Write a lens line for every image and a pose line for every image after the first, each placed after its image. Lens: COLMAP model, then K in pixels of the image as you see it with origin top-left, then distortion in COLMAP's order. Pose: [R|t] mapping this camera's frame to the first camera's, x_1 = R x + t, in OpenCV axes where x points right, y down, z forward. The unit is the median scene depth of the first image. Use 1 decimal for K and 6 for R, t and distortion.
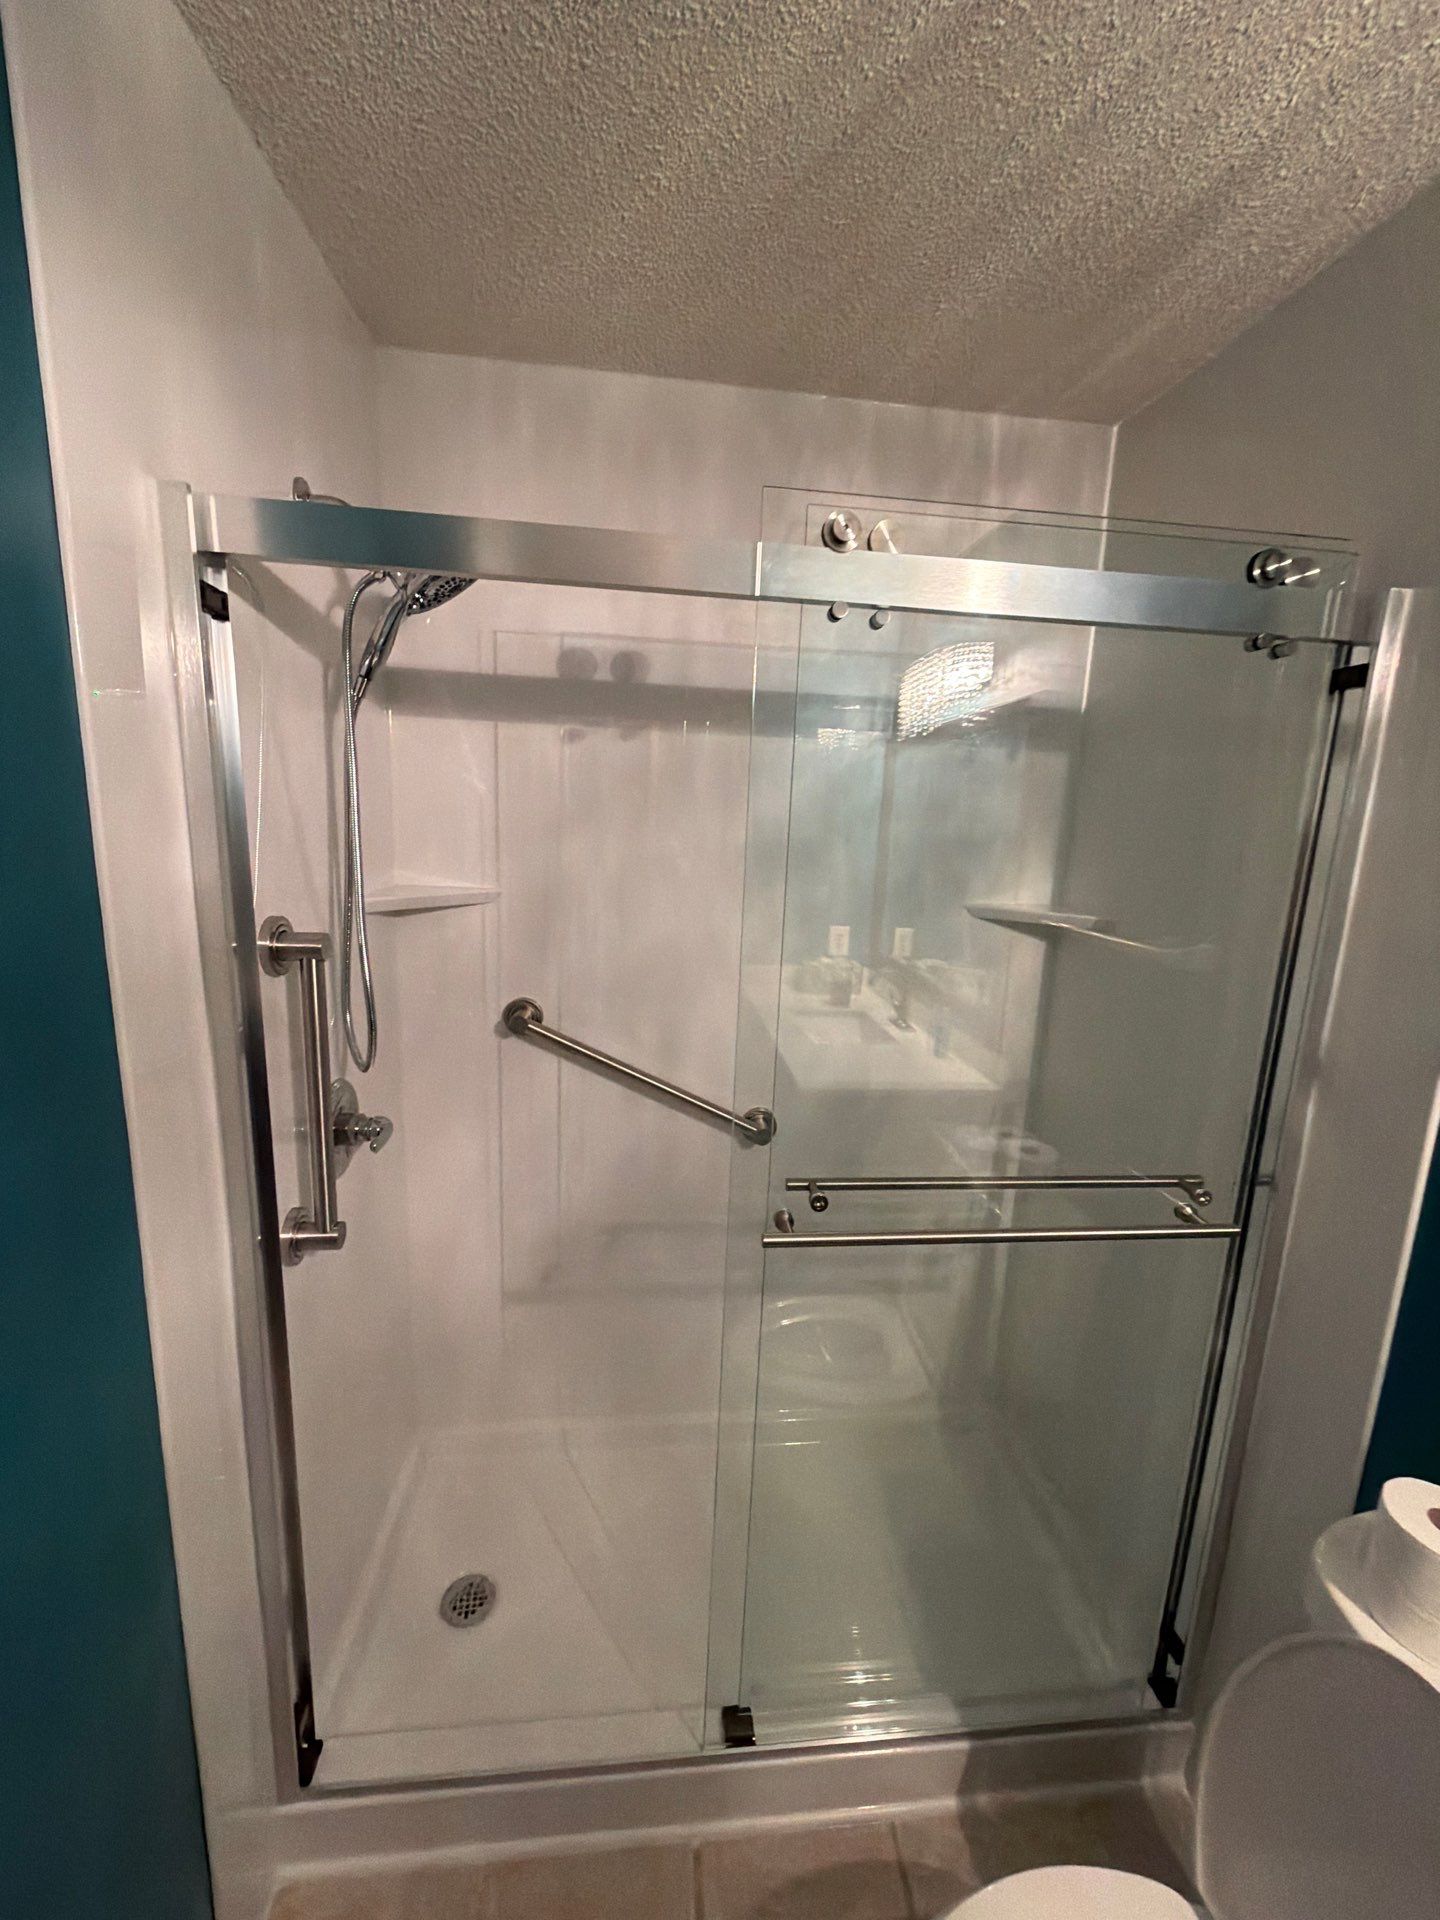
lens RADIAL K [[765.2, 0, 719.9], [0, 765.2, 955.7], [0, 0, 1]] dist [-0.001819, -0.000164]
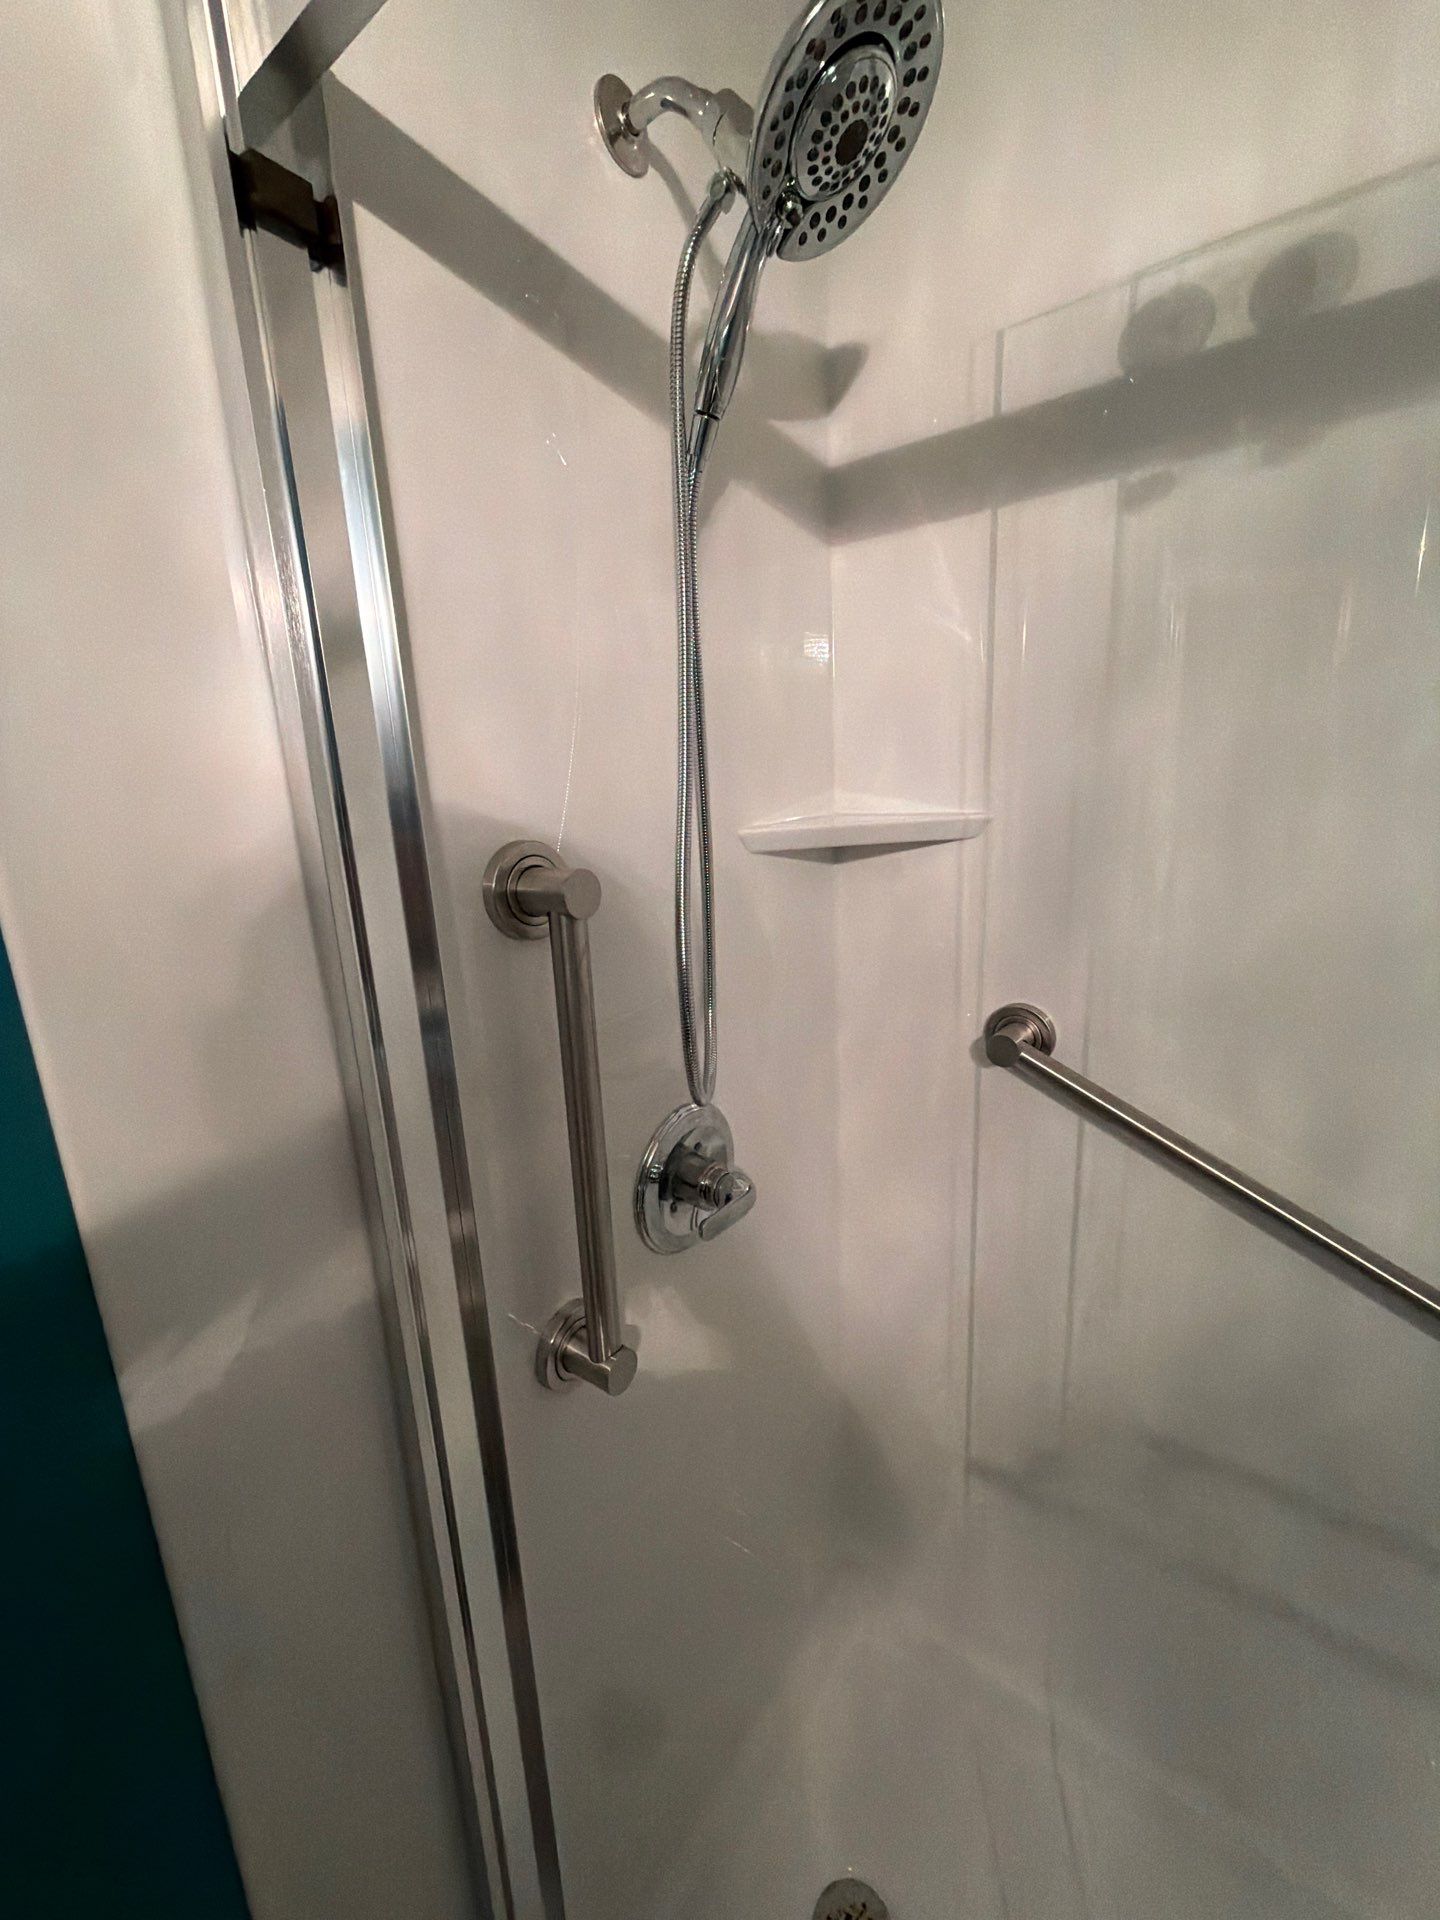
lens RADIAL K [[765.2, 0, 726.0], [0, 765.2, 955.2], [0, 0, 1]] dist [-0.001819, -0.000164]
pose [[0.726902, 0.076709, -0.682443, -0.036120], [-0.051937, 0.997037, 0.056750, -0.003828], [0.684774, -0.005808, 0.728732, 0.534948]]
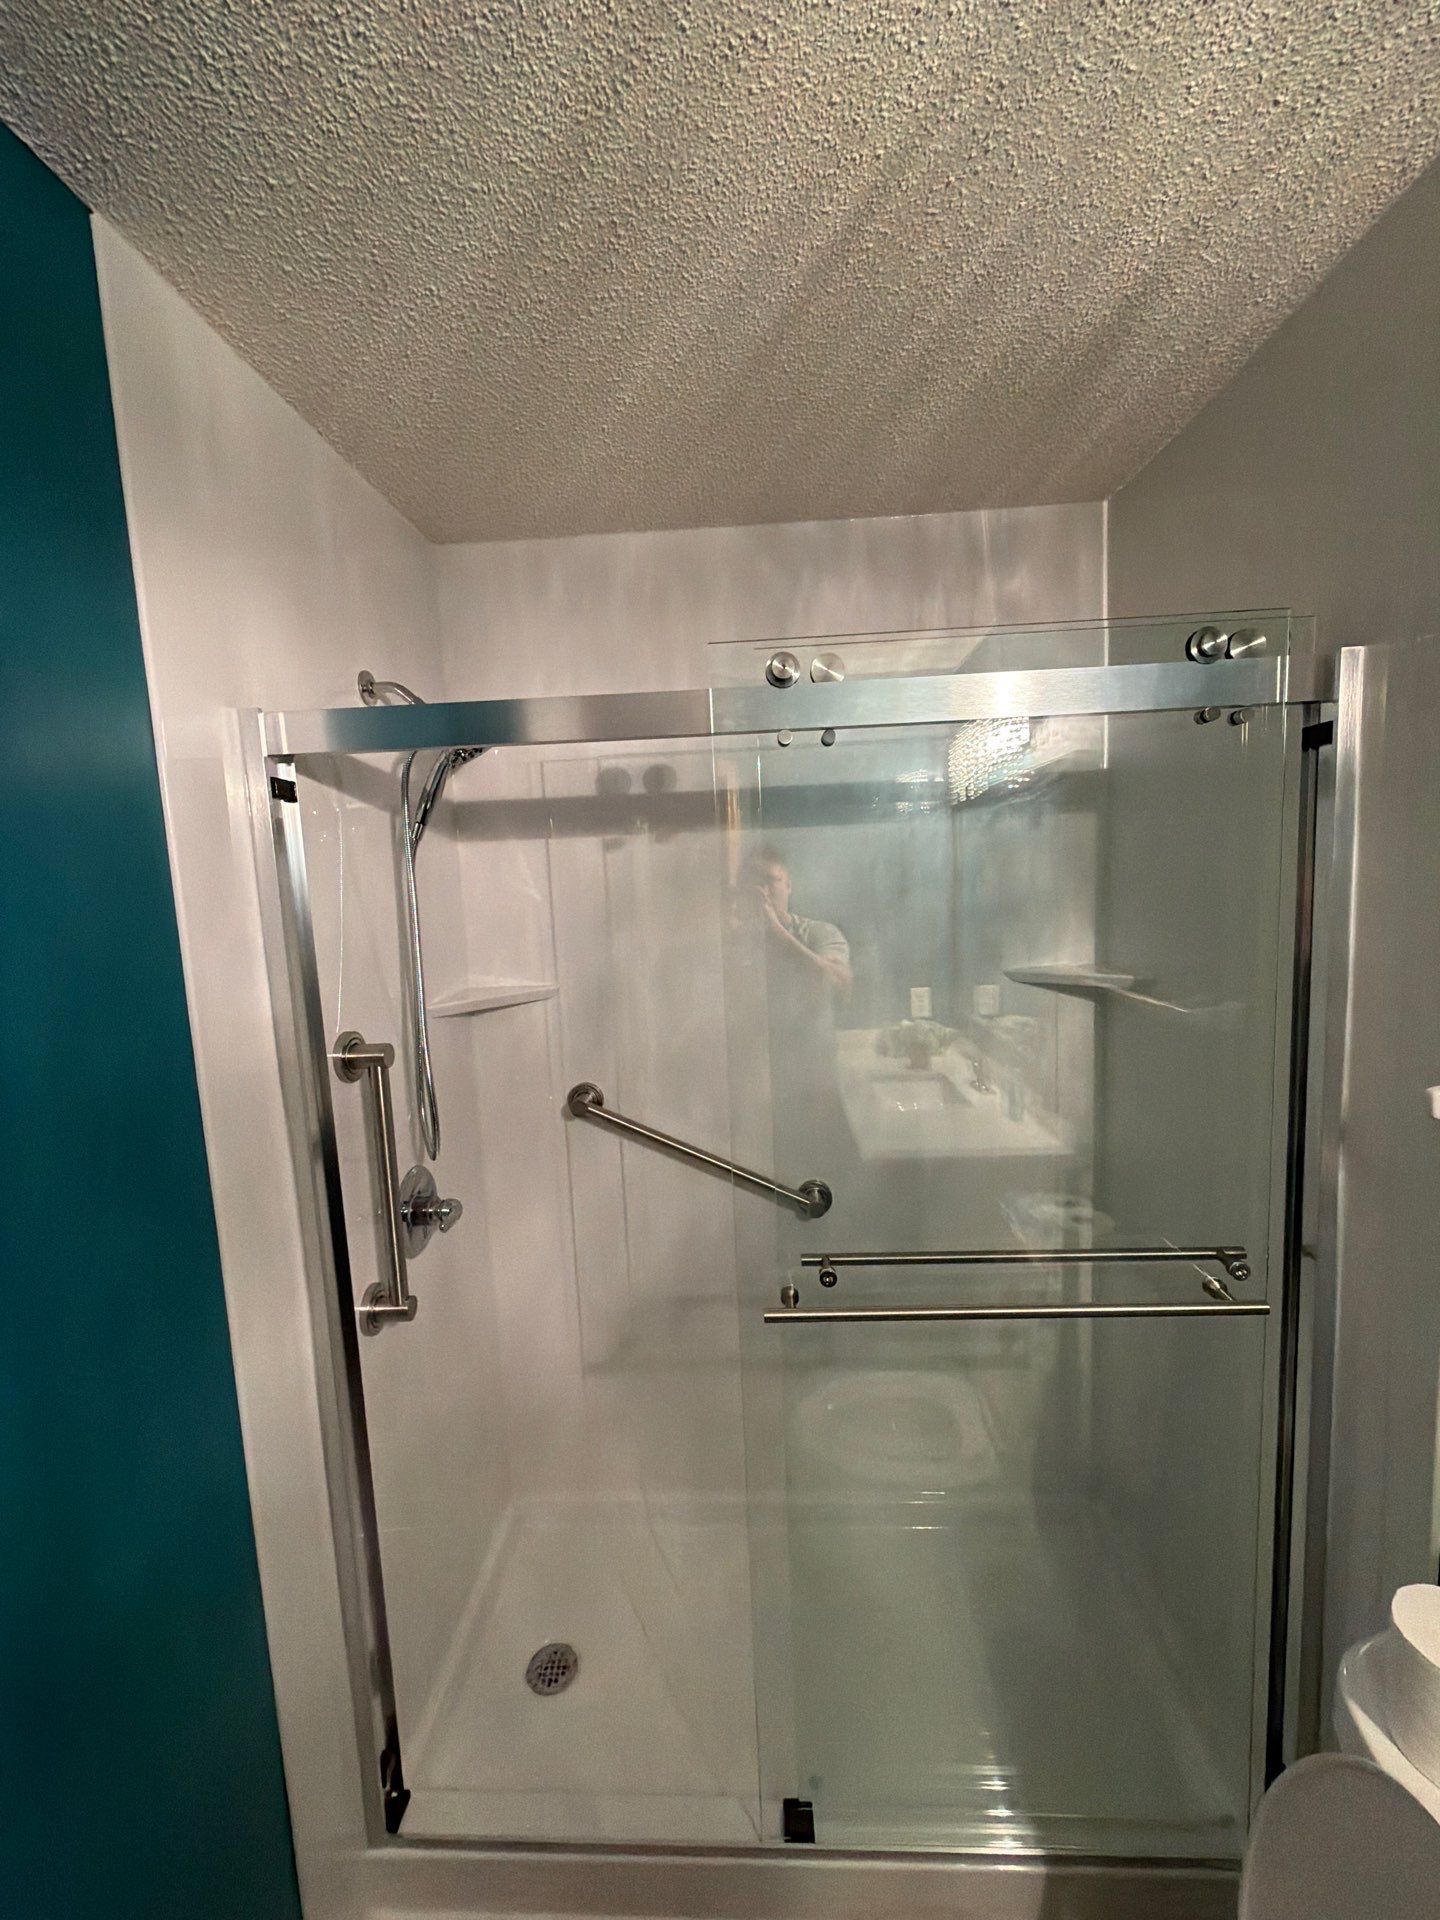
lens RADIAL K [[765.2, 0, 723.2], [0, 765.2, 955.0], [0, 0, 1]] dist [-0.001819, -0.000164]
pose [[0.984824, -0.069462, -0.159051, 0.153277], [0.056889, 0.994984, -0.082288, -0.031622], [0.163969, 0.071991, 0.983835, -0.067622]]
